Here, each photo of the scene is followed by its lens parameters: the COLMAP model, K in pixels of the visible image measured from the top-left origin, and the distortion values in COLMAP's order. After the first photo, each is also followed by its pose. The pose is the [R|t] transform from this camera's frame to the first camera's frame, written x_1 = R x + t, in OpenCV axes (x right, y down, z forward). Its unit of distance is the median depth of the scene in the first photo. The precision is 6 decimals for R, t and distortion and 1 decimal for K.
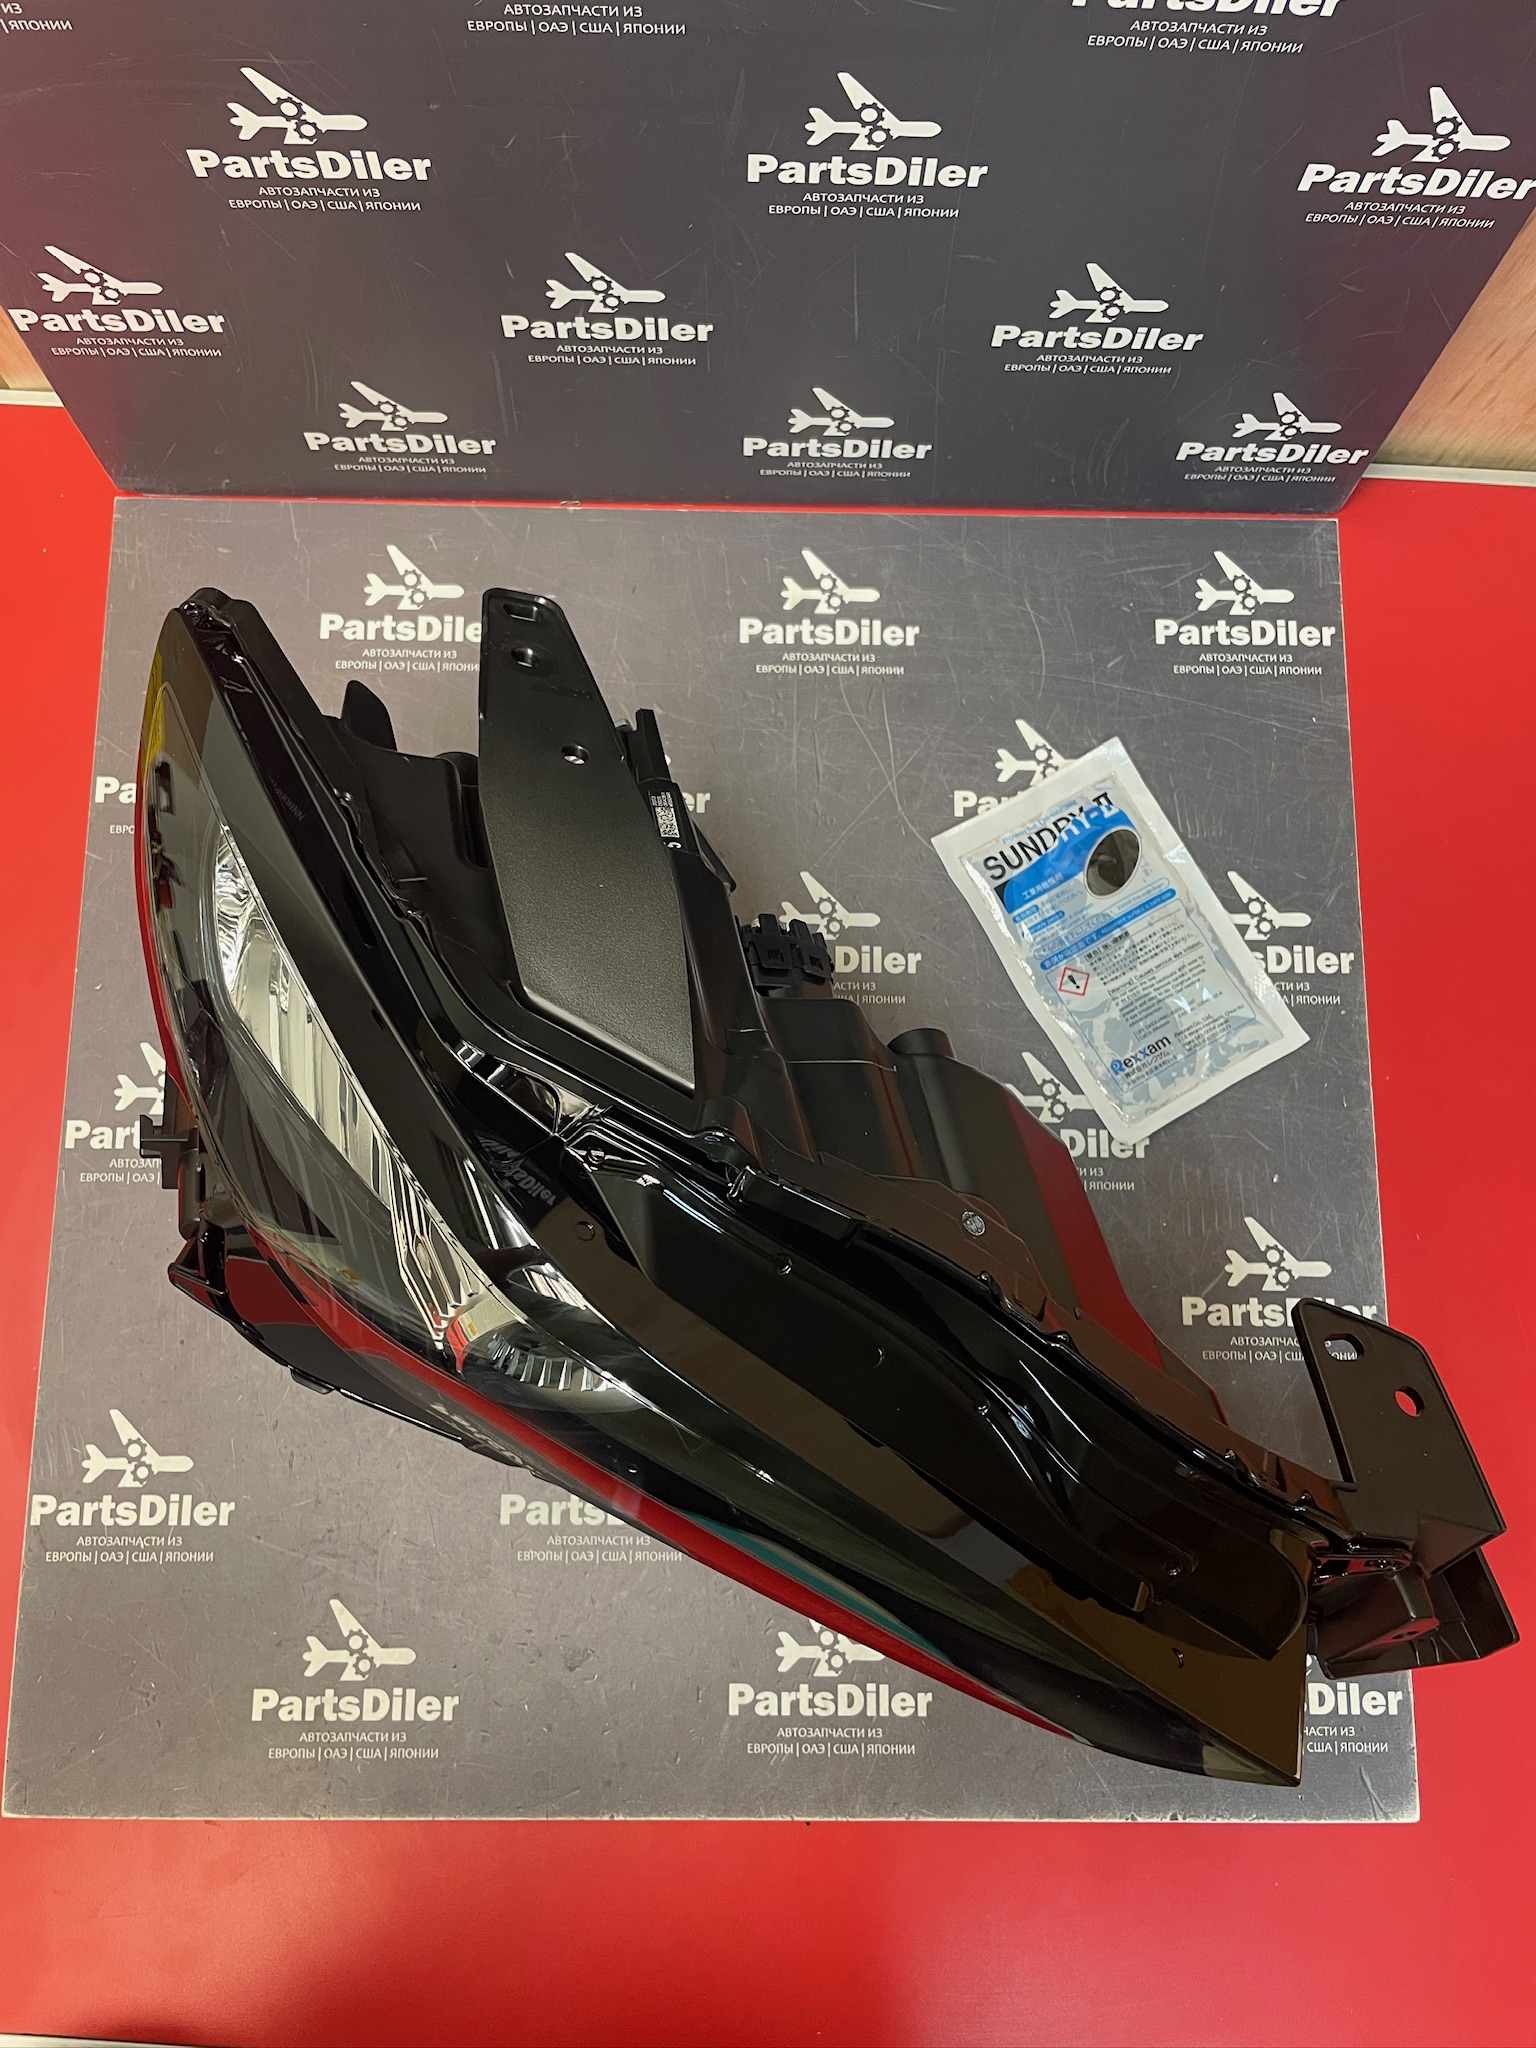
lens RADIAL K [[1391.4, 0, 768.0], [0, 1391.4, 1024.0], [0, 0, 1]] dist [-0.030683, -0.026804]
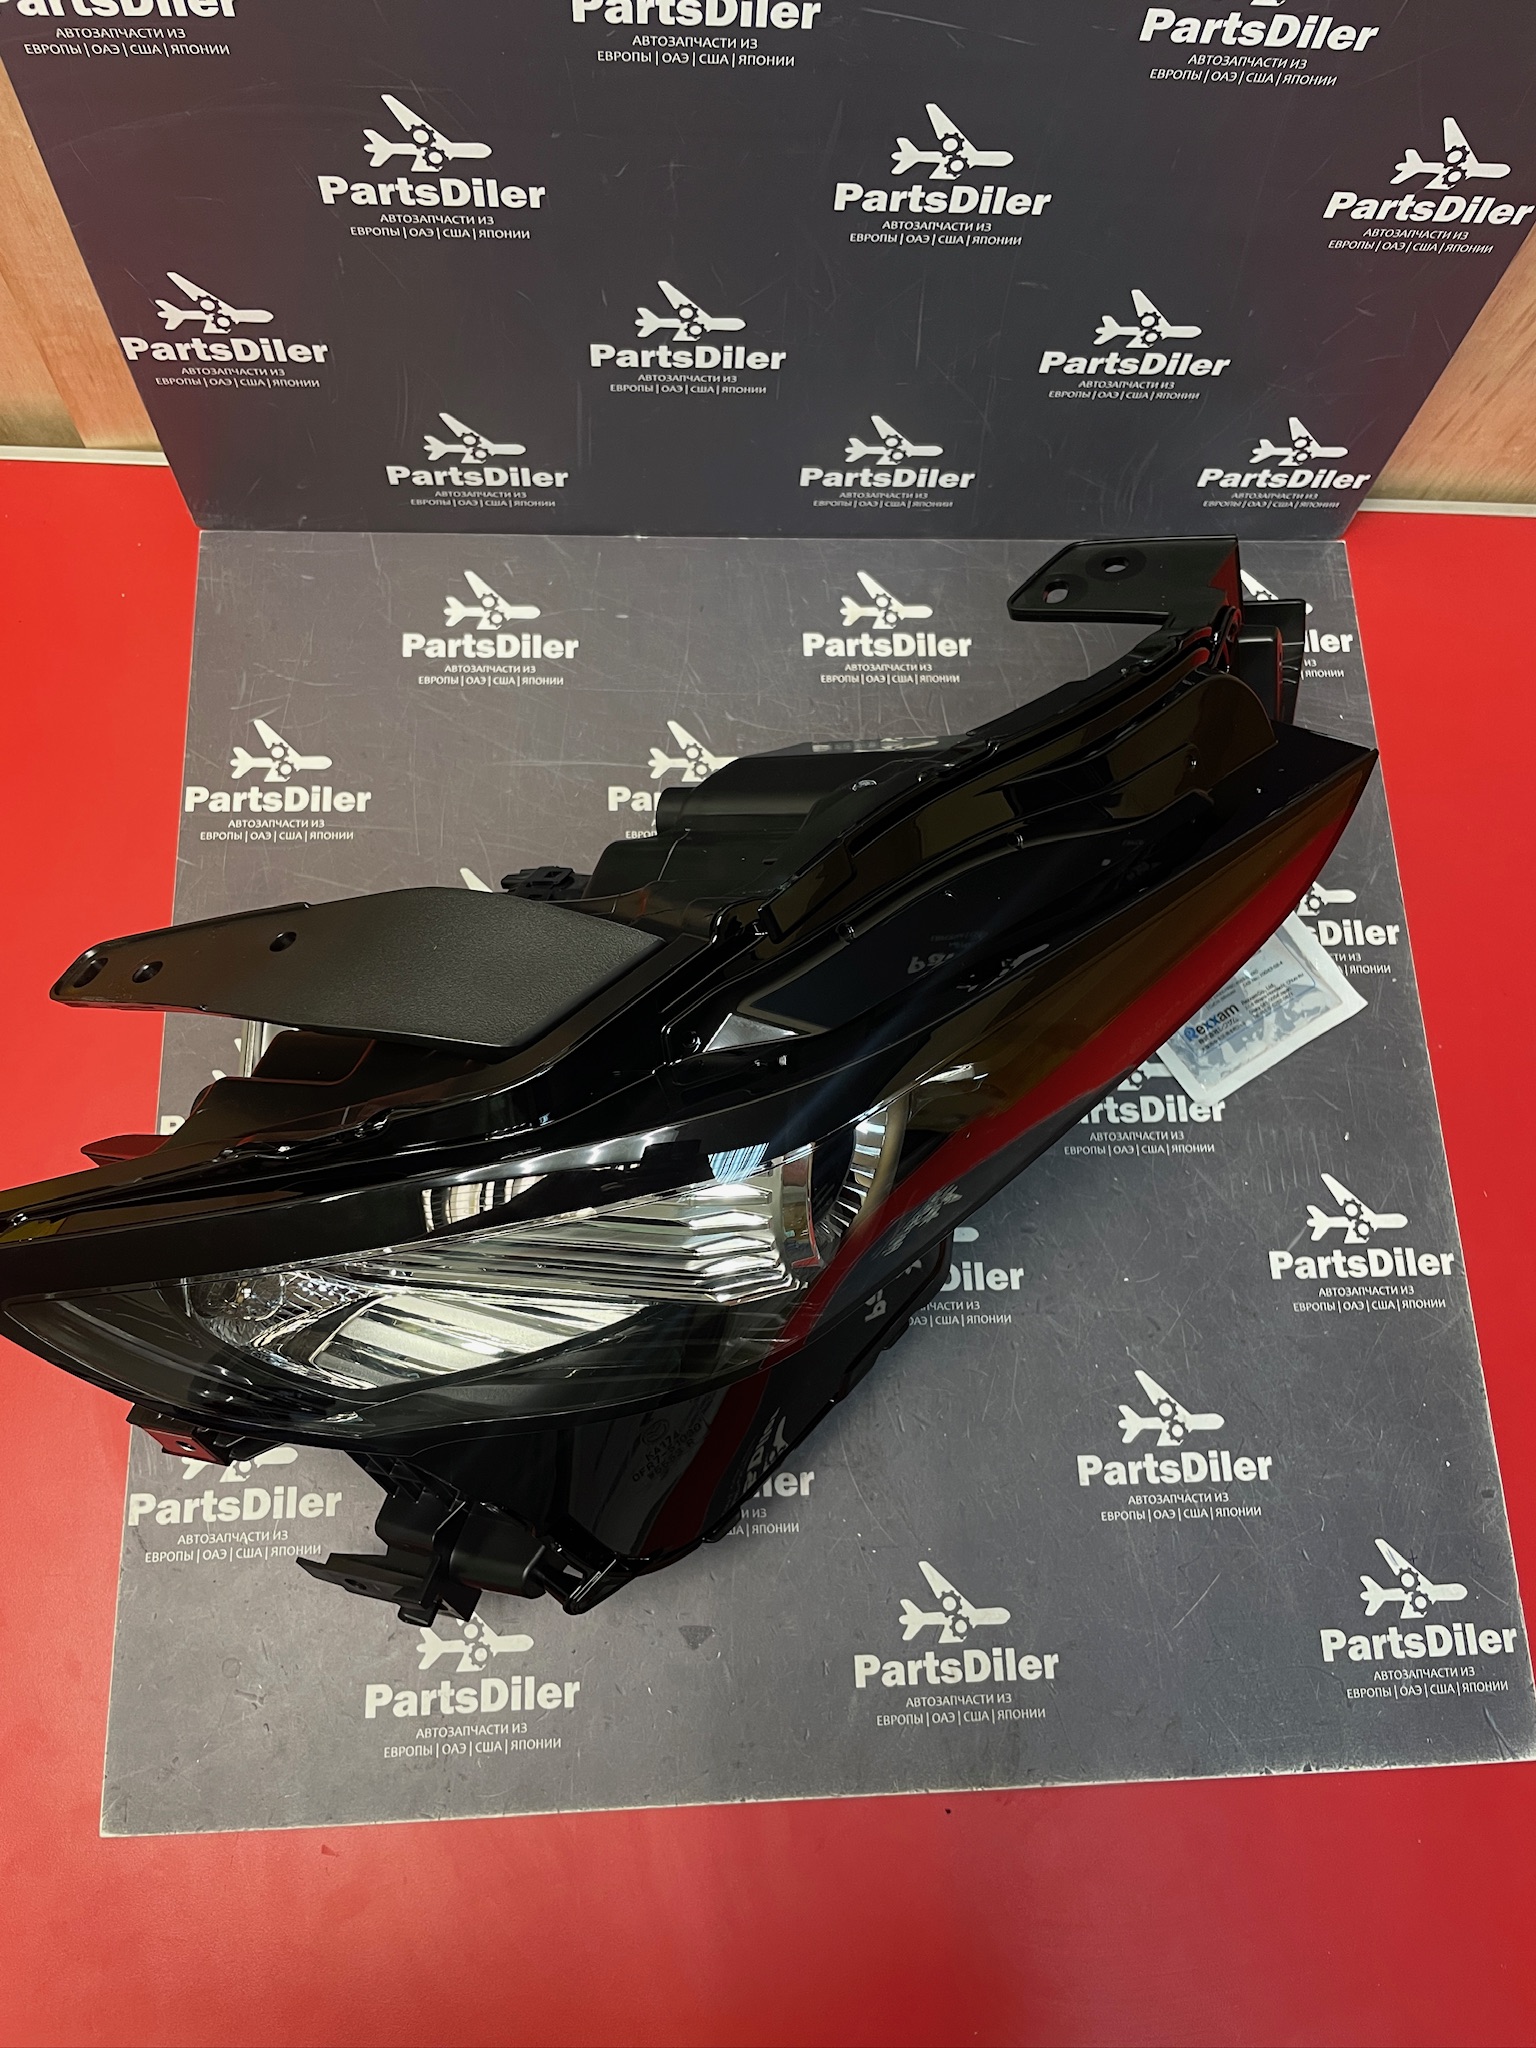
lens RADIAL K [[1391.4, 0, 768.0], [0, 1391.4, 1024.0], [0, 0, 1]] dist [-0.030683, -0.026804]
pose [[0.998504, -0.029632, 0.045963, -0.120332], [0.034097, 0.994441, -0.099617, 0.124684], [-0.042755, 0.101036, 0.993964, -0.022533]]
